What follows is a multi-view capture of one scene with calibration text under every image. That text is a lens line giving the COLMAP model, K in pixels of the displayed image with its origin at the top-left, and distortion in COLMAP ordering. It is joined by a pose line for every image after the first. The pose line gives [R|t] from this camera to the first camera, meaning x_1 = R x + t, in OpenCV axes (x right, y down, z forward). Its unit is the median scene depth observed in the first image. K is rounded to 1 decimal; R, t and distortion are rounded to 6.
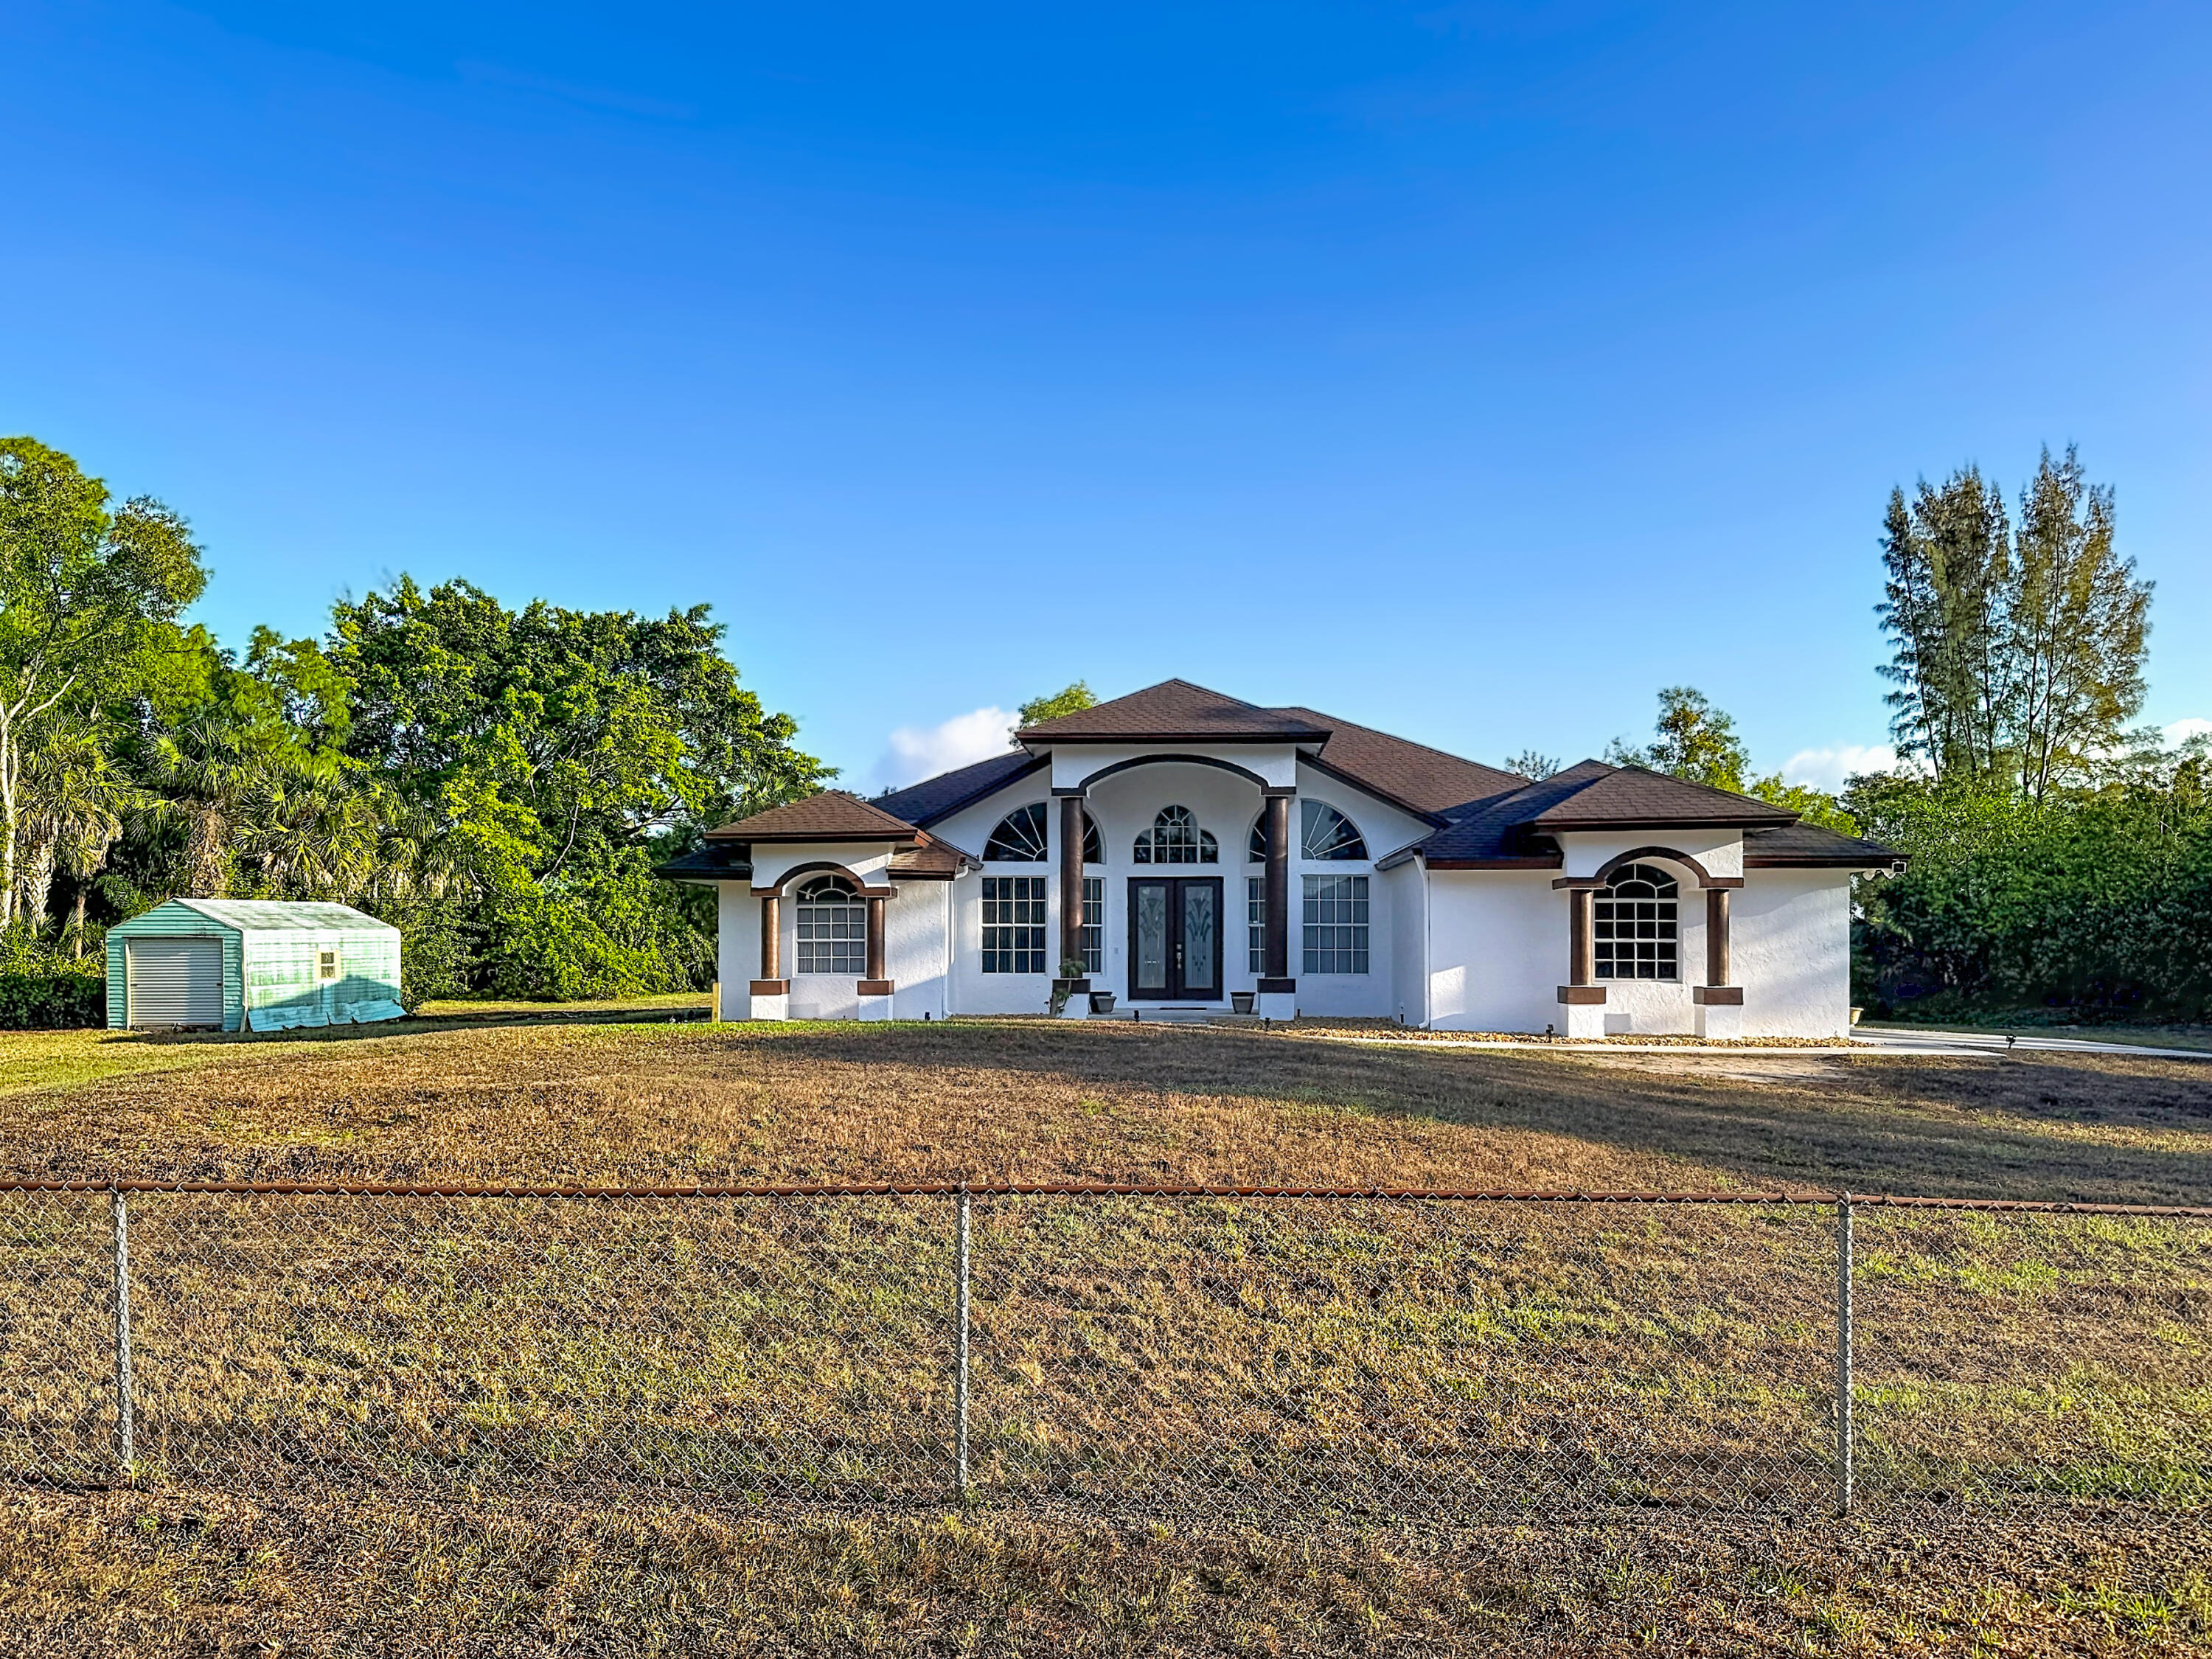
lens RADIAL K [[1552.7, 0, 1111.0], [0, 1552.7, 863.6], [0, 0, 1]] dist [0.062502, -0.138103]
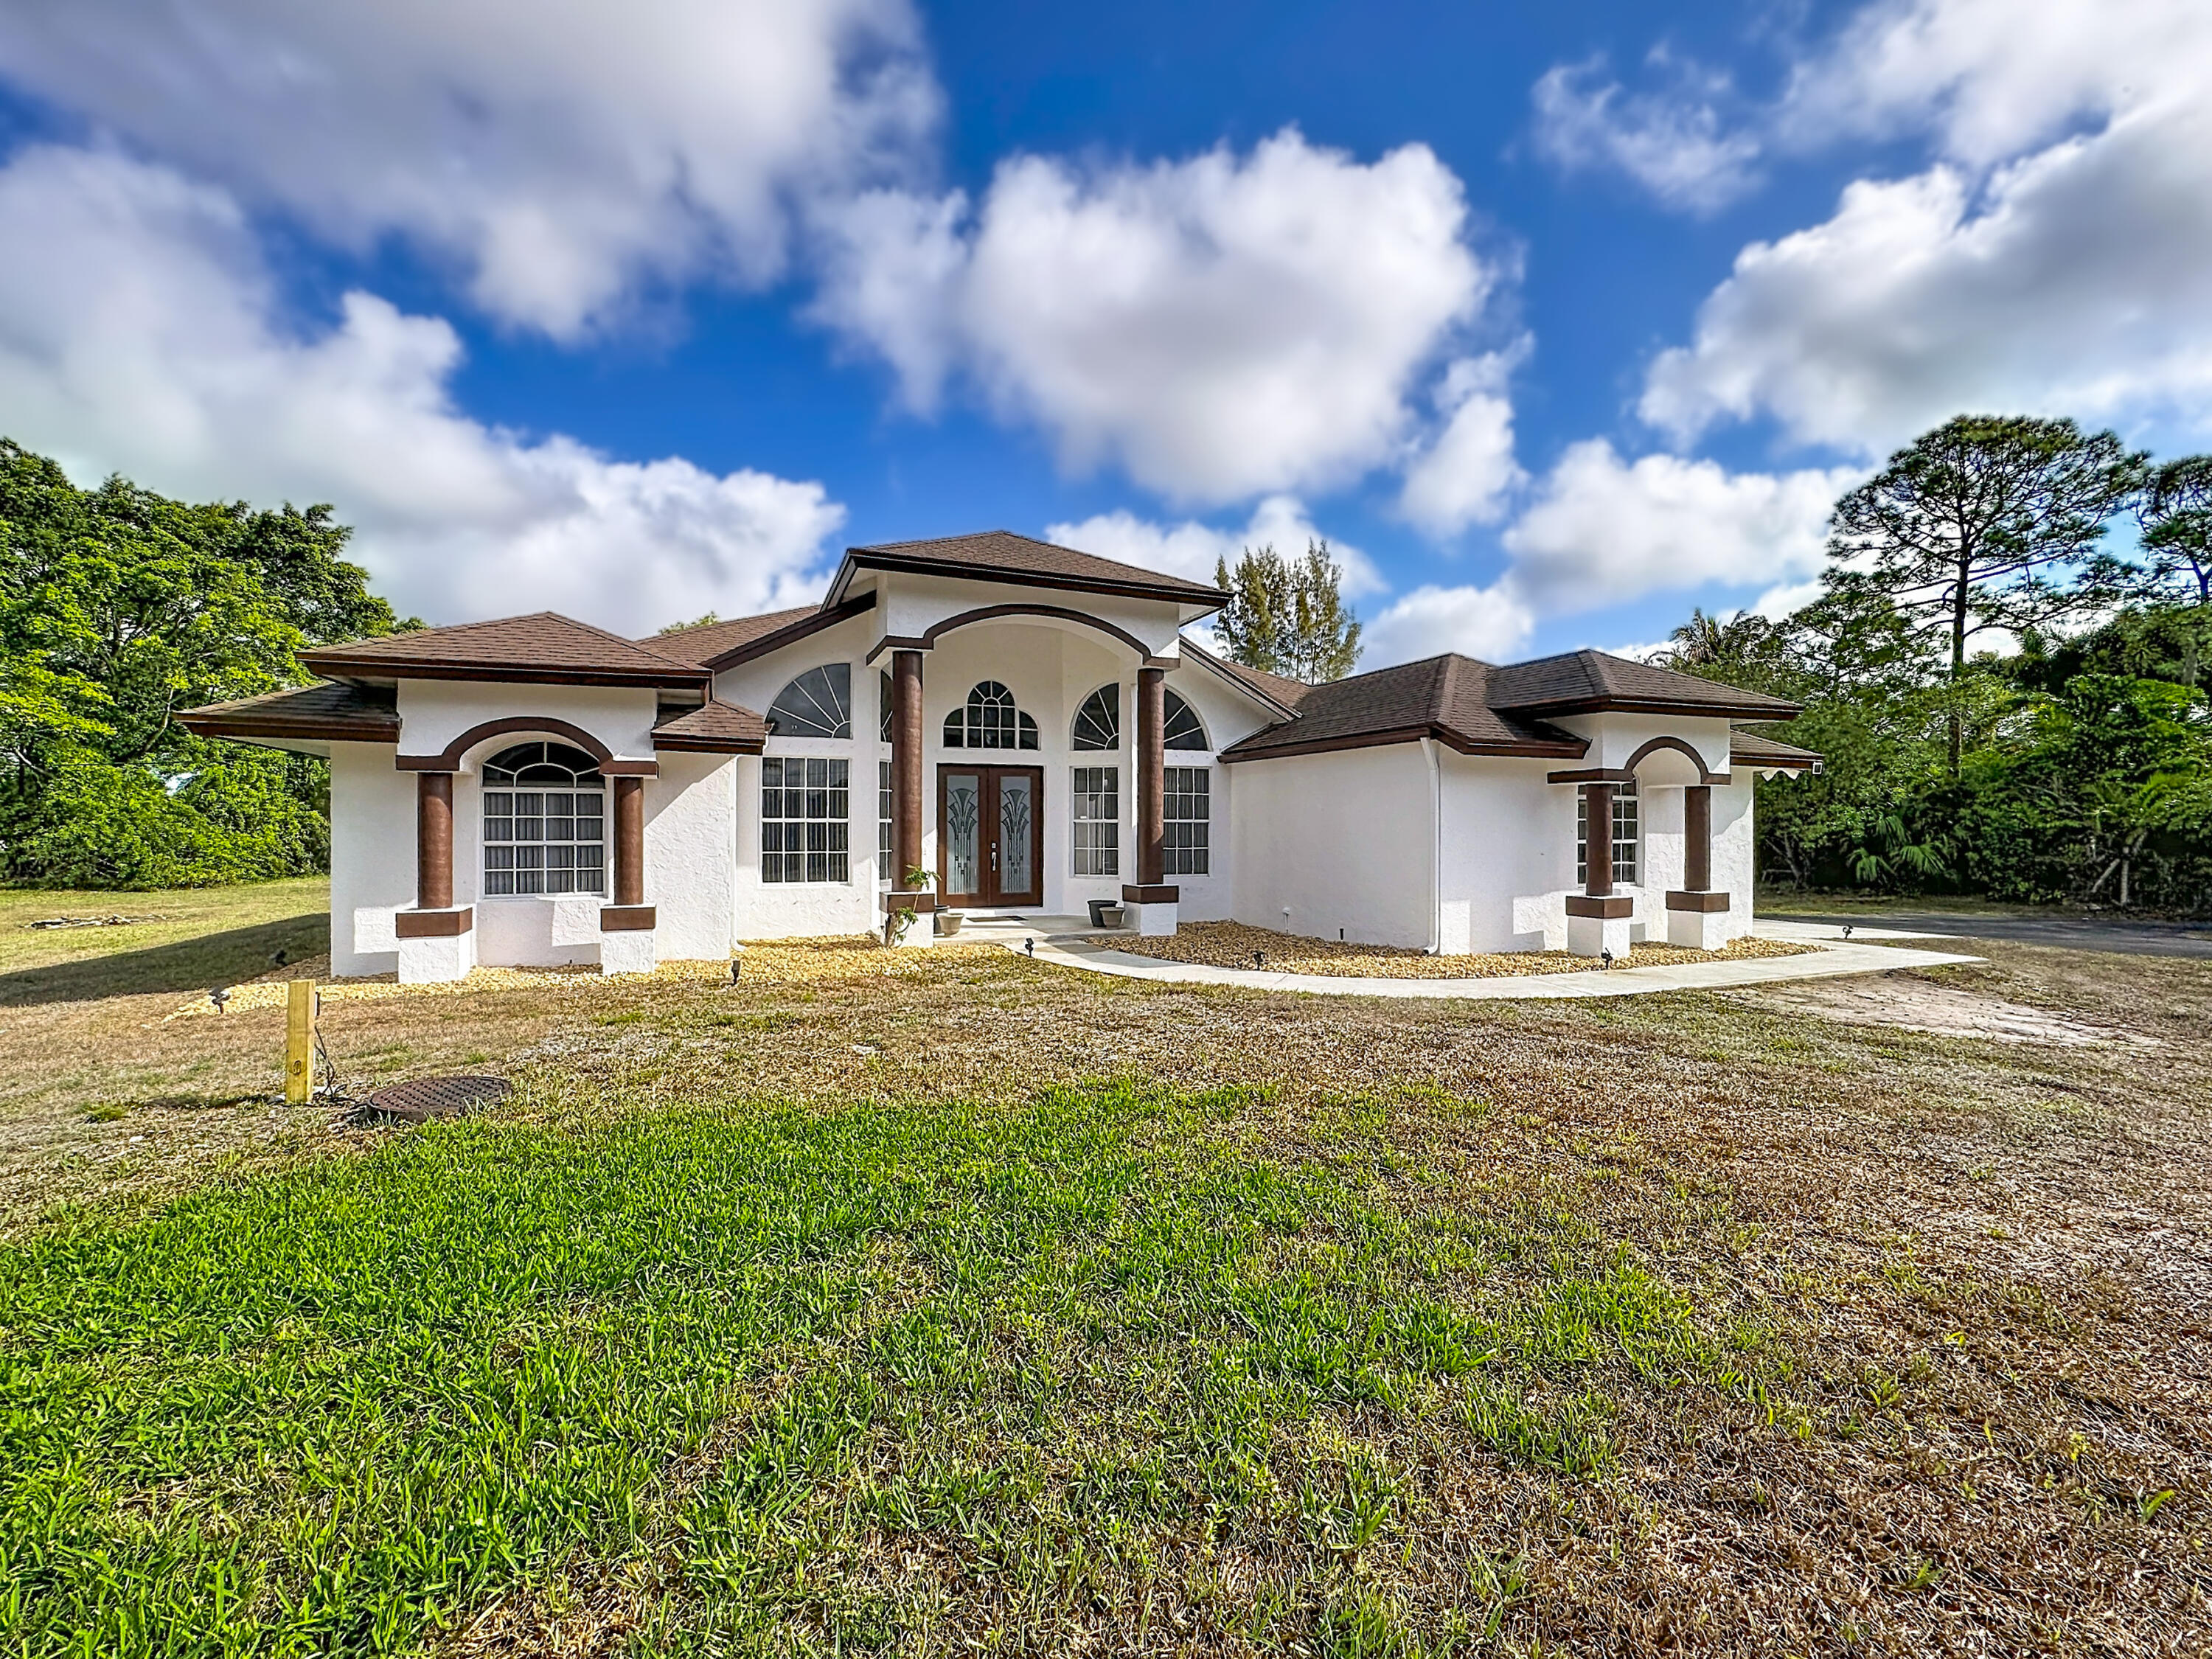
lens RADIAL K [[905.7, 0, 1094.9], [0, 905.7, 800.3], [0, 0, 1]] dist [-0.055479, 0.022487]
pose [[0.902526, 0.011562, 0.430479, -0.125883], [-0.022036, 0.999570, 0.019355, 0.018129], [-0.430070, -0.026954, 0.902393, 0.539876]]
